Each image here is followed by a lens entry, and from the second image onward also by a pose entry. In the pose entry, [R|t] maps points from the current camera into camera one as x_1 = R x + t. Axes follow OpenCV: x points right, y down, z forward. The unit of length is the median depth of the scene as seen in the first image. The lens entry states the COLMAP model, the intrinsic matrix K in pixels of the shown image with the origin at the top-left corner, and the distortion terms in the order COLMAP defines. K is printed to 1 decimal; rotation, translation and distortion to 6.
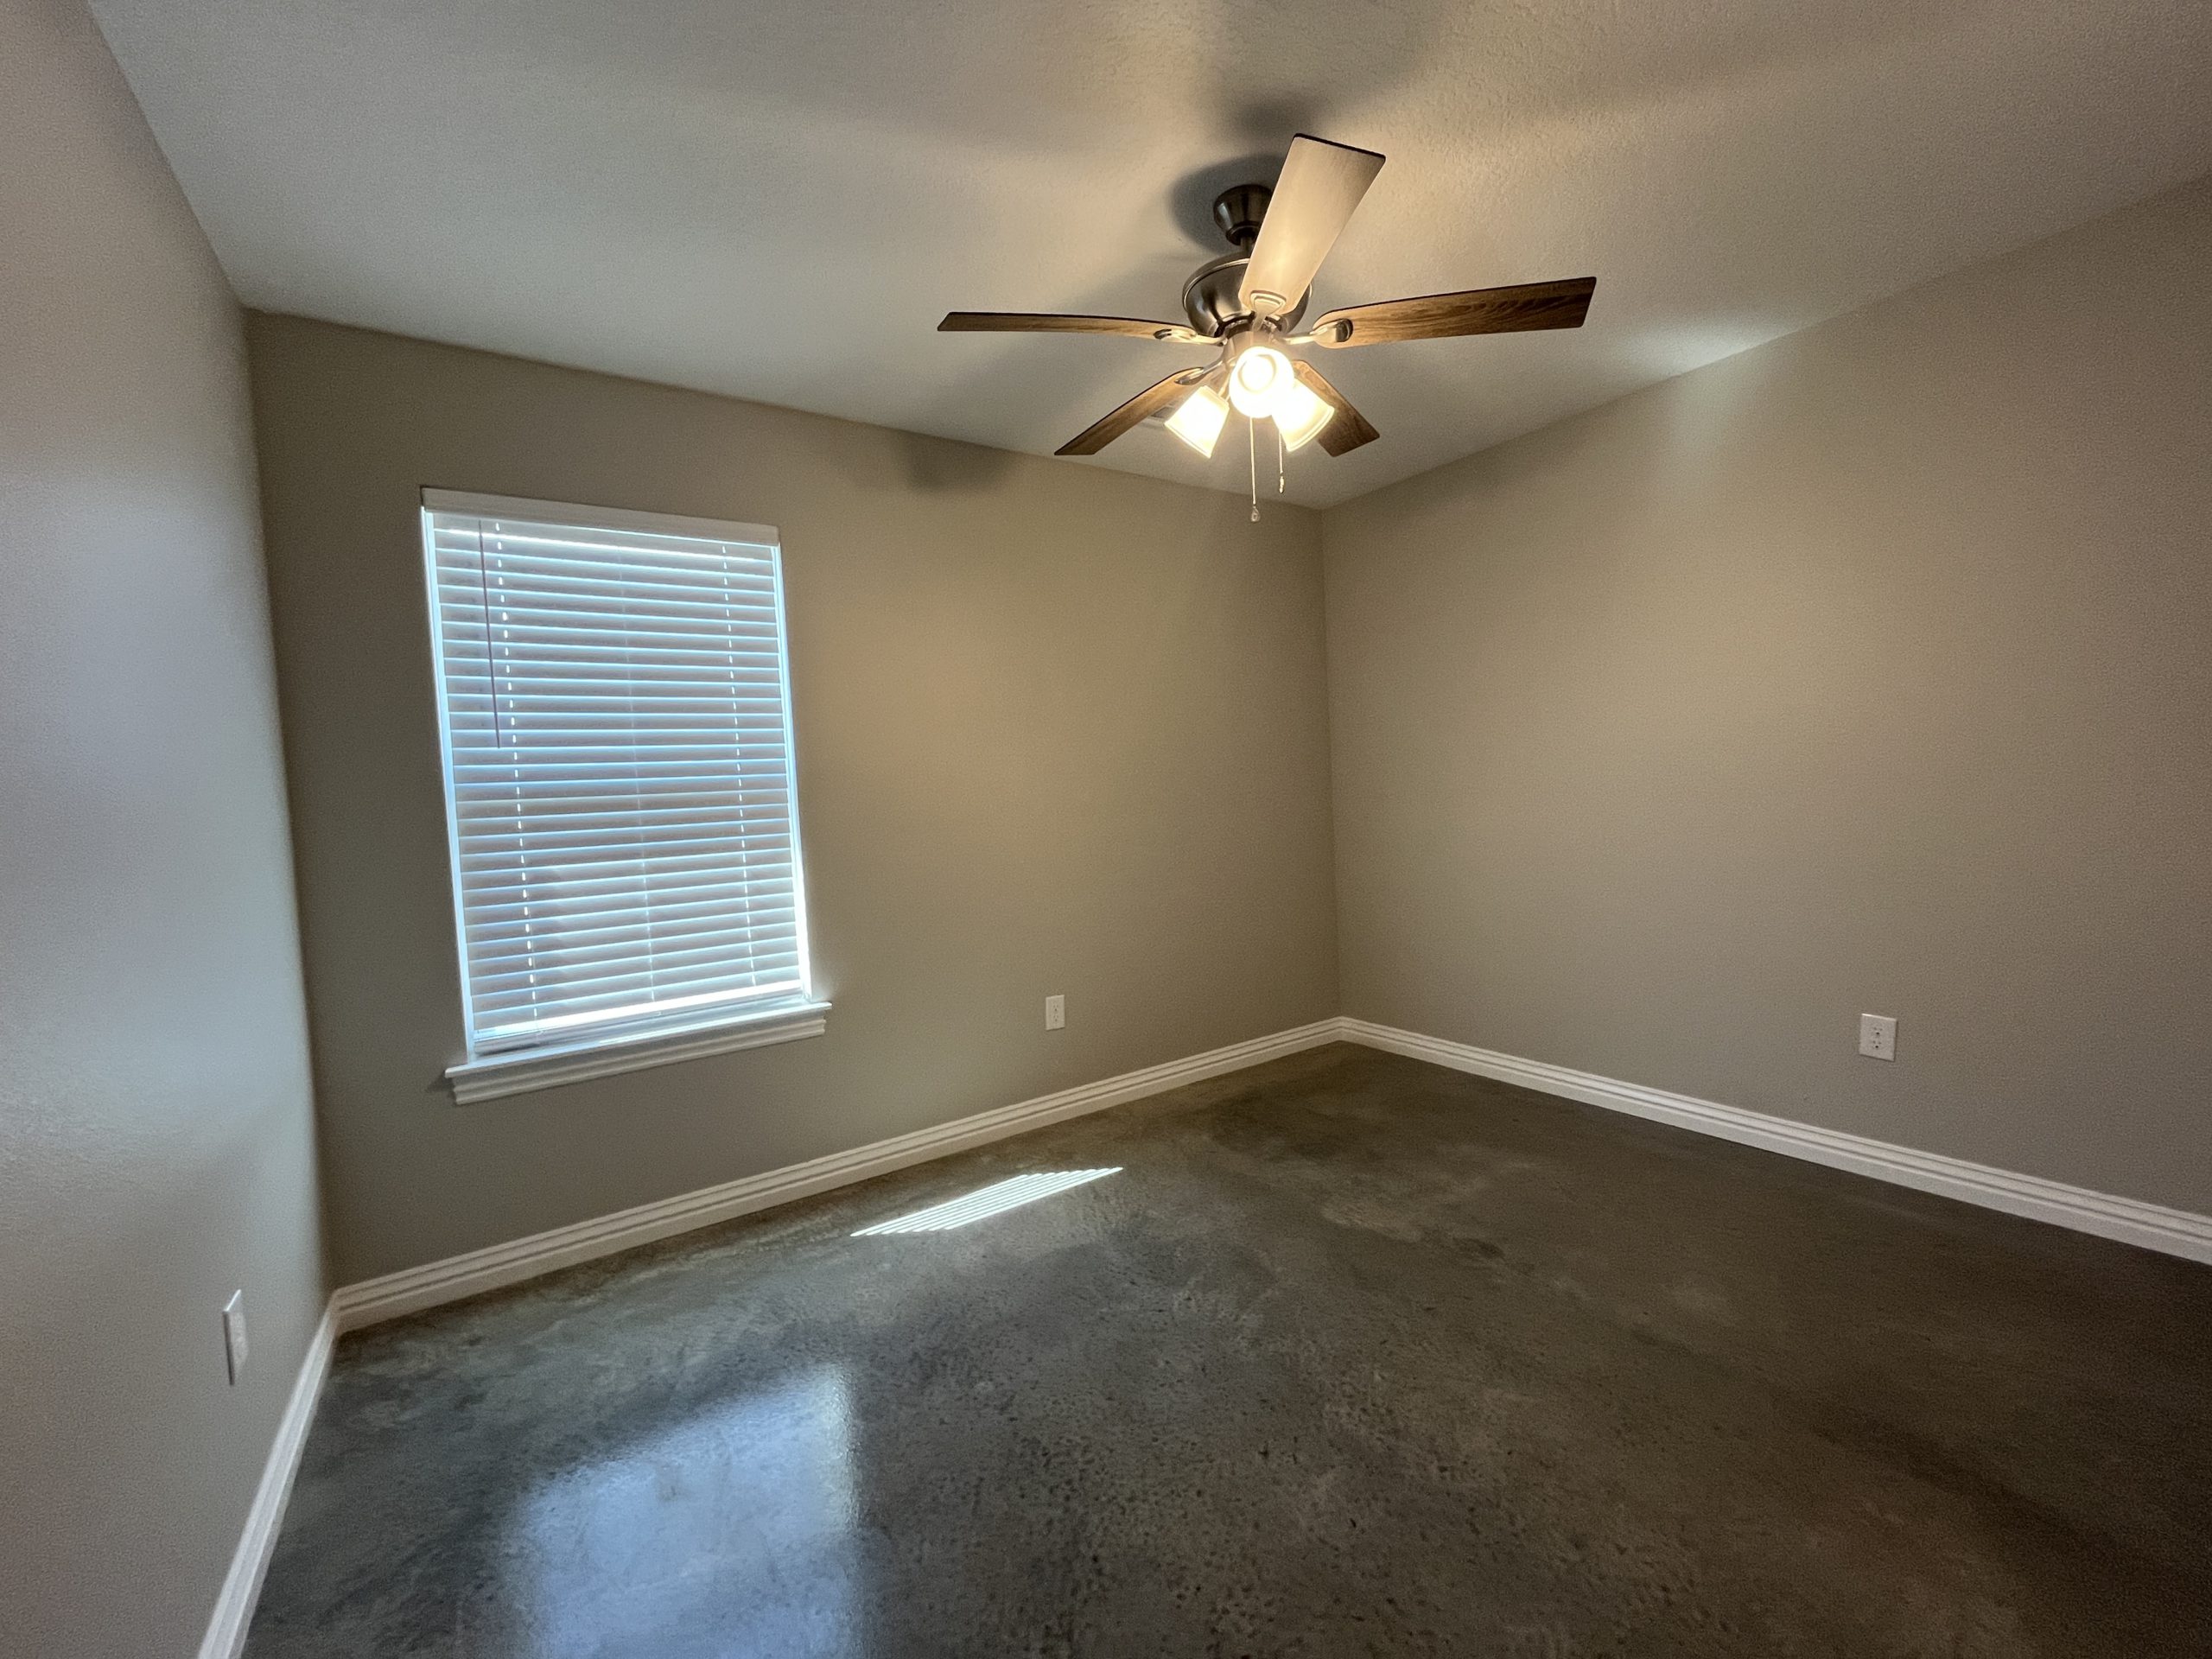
lens RADIAL K [[894.2, 0, 1107.6], [0, 894.2, 833.6], [0, 0, 1]] dist [-0.005254, 0.000457]
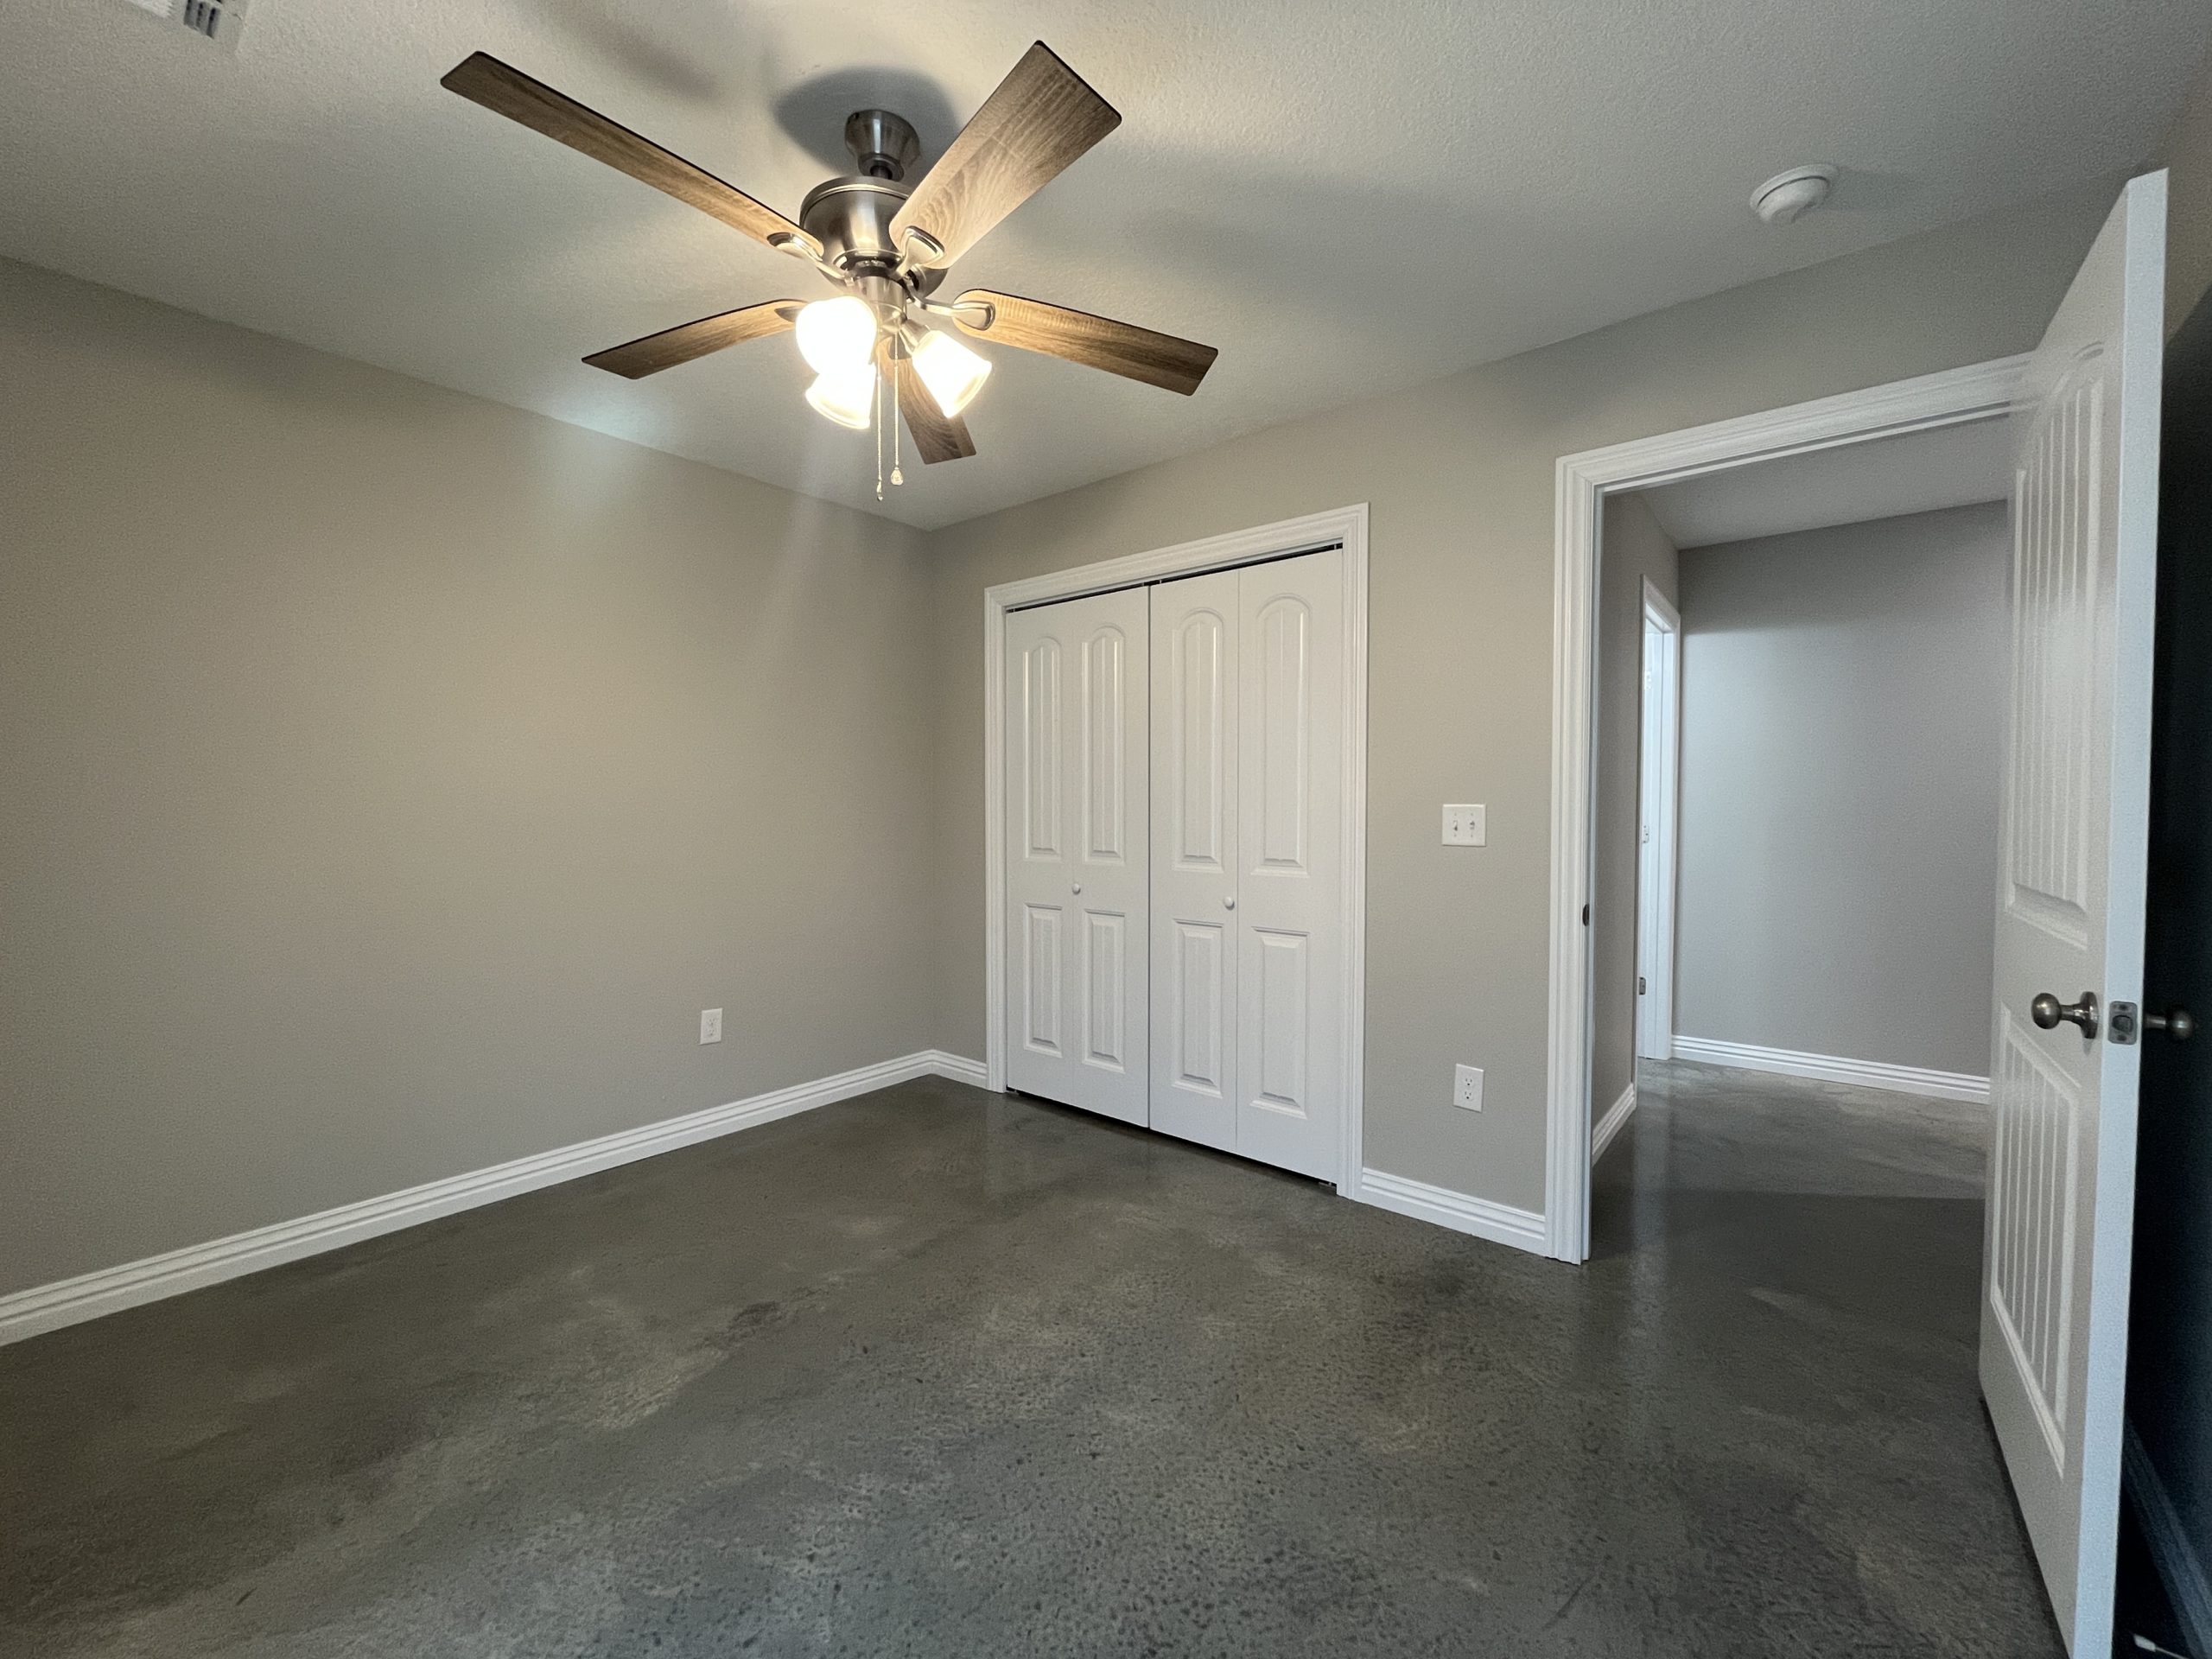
lens RADIAL K [[894.2, 0, 1107.6], [0, 894.2, 833.6], [0, 0, 1]] dist [-0.005254, 0.000457]
pose [[-0.281865, 0.019806, 0.959250, -0.725120], [0.059681, 0.998213, -0.003074, -0.015779], [-0.957596, 0.056382, -0.282543, 1.077746]]
